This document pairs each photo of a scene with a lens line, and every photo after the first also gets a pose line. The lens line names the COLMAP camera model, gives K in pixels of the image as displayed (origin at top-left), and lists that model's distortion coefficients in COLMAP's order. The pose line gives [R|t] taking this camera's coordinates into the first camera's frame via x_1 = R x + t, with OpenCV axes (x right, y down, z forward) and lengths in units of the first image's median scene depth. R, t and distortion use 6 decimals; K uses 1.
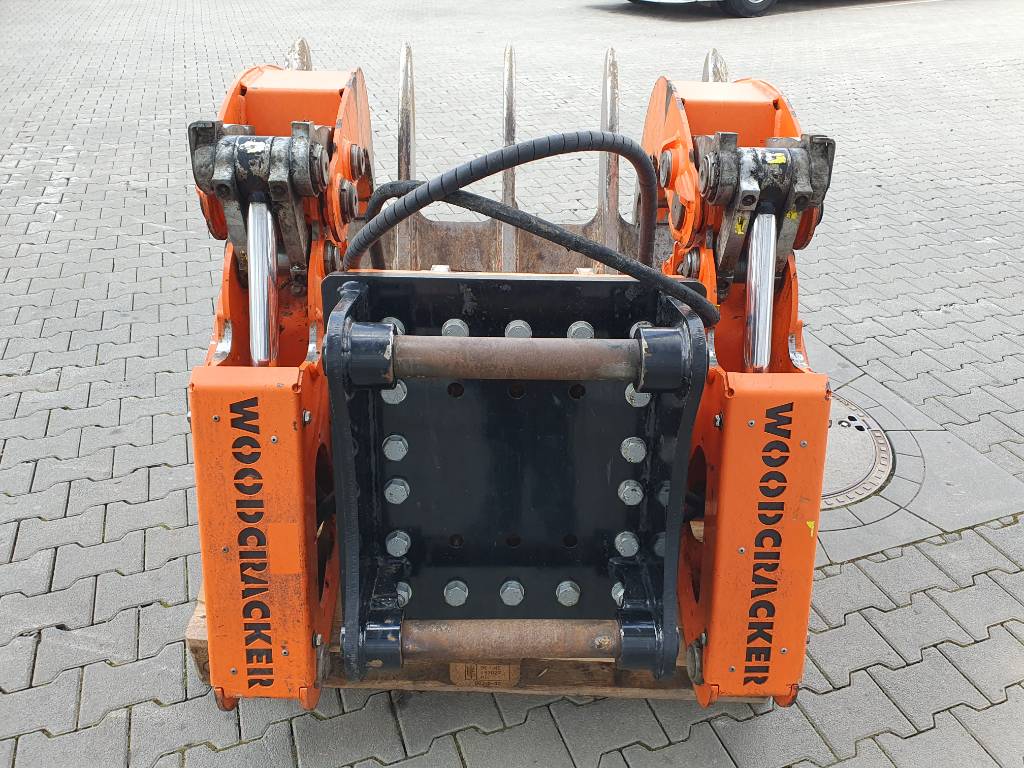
lens RADIAL K [[795.6, 0, 519.7], [0, 795.6, 386.3], [0, 0, 1]] dist [0.103110, -0.205951]
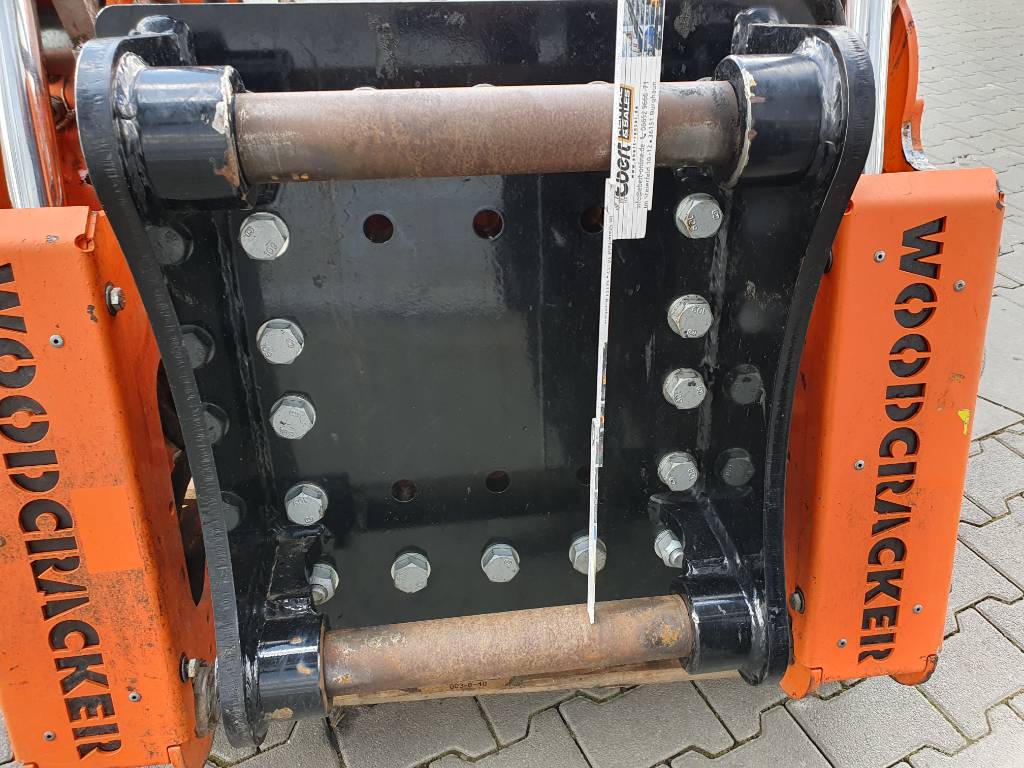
lens RADIAL K [[796.2, 0, 521.1], [0, 796.2, 386.9], [0, 0, 1]] dist [0.003742, 0.017383]
pose [[0.994198, -0.078817, 0.073202, -0.029242], [0.071952, 0.993146, 0.092113, 0.066672], [-0.079960, -0.086312, 0.993054, 0.405602]]
